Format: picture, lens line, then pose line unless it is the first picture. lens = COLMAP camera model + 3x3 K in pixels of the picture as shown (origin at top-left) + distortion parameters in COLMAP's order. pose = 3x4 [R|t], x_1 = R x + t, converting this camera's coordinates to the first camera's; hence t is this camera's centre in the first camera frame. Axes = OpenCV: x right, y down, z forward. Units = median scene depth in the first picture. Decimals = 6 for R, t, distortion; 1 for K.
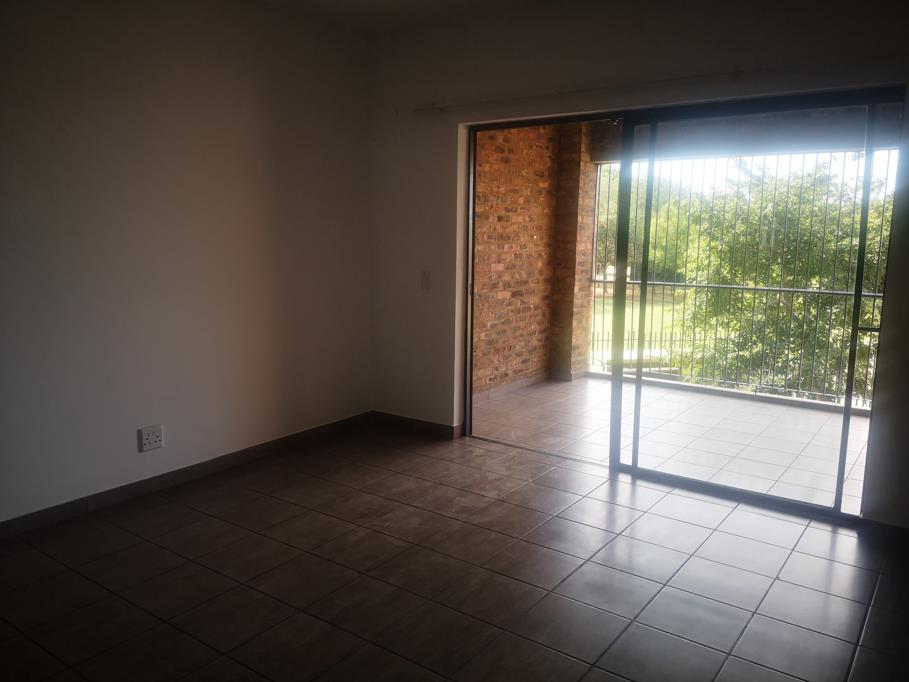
lens RADIAL K [[706.8, 0, 452.7], [0, 706.8, 336.0], [0, 0, 1]] dist [0.119024, -0.158901]
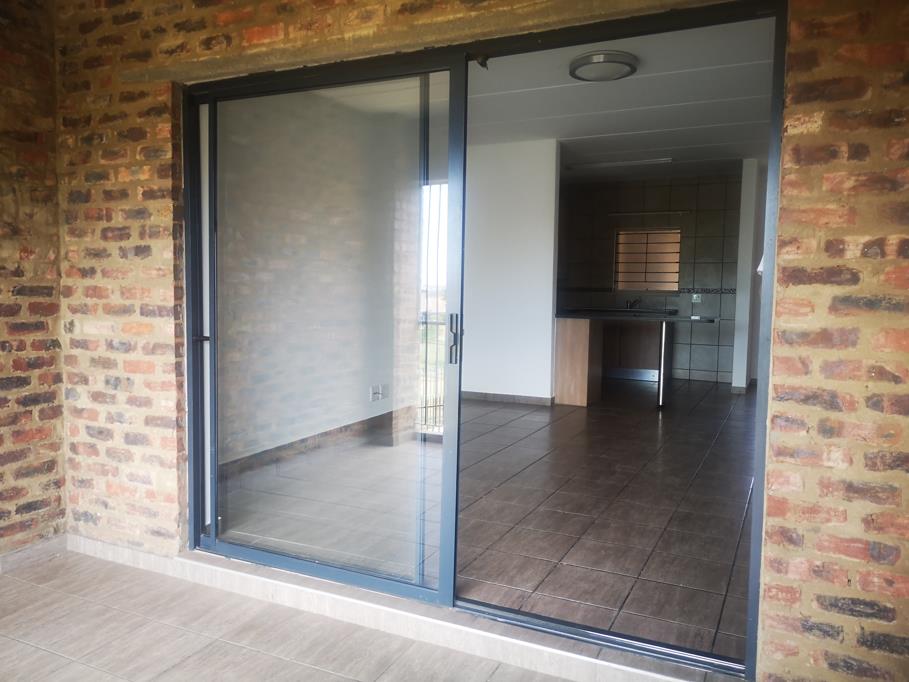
lens RADIAL K [[706.8, 0, 452.7], [0, 706.8, 336.0], [0, 0, 1]] dist [0.119024, -0.158901]
pose [[-0.983847, -0.008966, -0.178789, 0.379714], [-0.049443, 0.973505, 0.223258, -0.217587], [0.172050, 0.228491, -0.958223, 1.734857]]
